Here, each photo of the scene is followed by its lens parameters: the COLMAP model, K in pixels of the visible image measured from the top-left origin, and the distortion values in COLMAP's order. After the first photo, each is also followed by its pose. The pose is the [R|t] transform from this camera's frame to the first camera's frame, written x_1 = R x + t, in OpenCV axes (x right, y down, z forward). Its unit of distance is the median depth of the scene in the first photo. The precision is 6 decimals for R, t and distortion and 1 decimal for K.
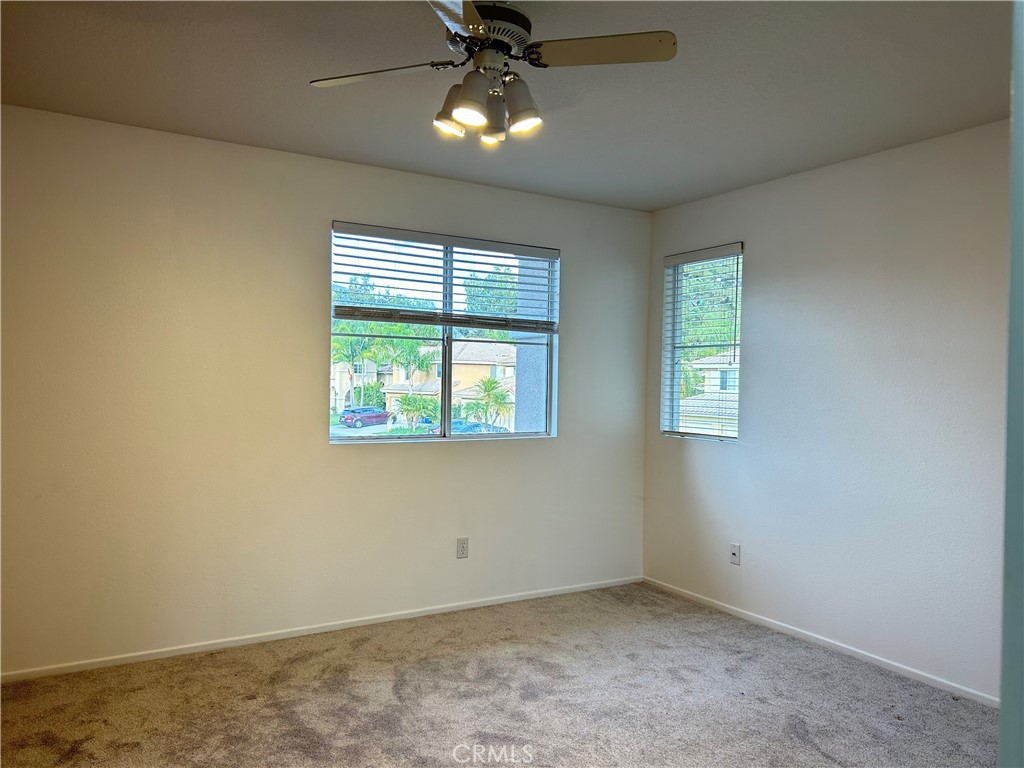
lens RADIAL K [[765.8, 0, 512.0], [0, 765.8, 384.0], [0, 0, 1]] dist [0.101690, -0.124492]
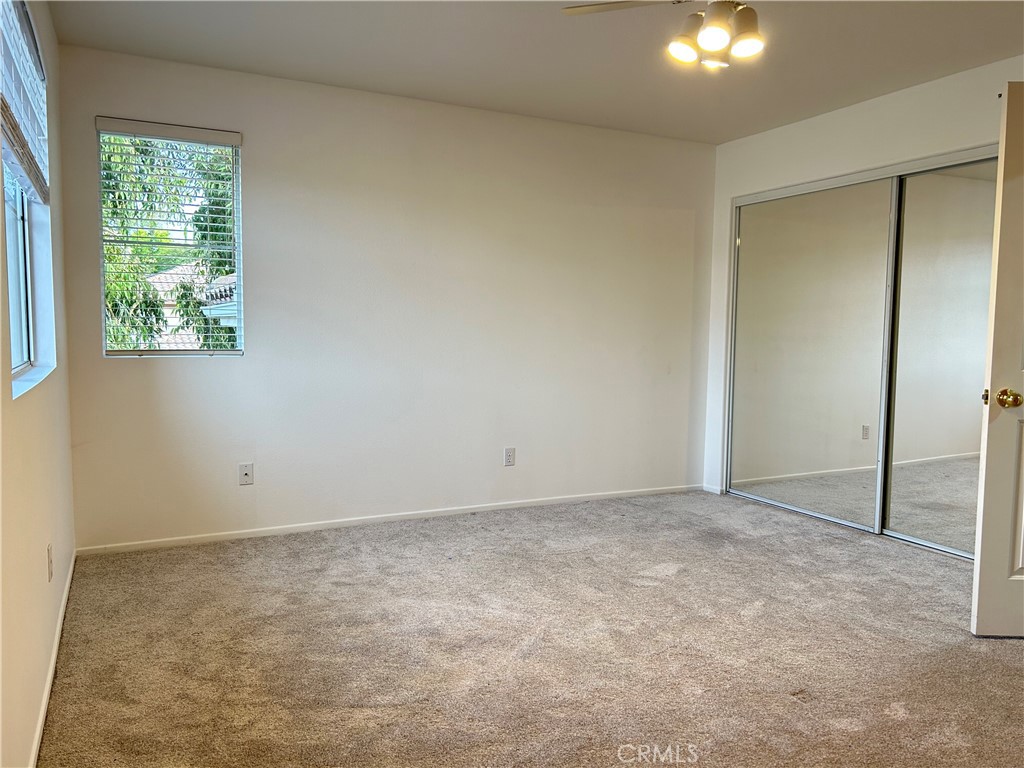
lens RADIAL K [[765.8, 0, 512.0], [0, 765.8, 384.0], [0, 0, 1]] dist [0.101690, -0.124492]
pose [[0.085721, -0.084432, 0.992735, -0.662869], [-0.003910, 0.996367, 0.085078, 0.035161], [-0.996312, -0.011174, 0.085079, 0.670871]]
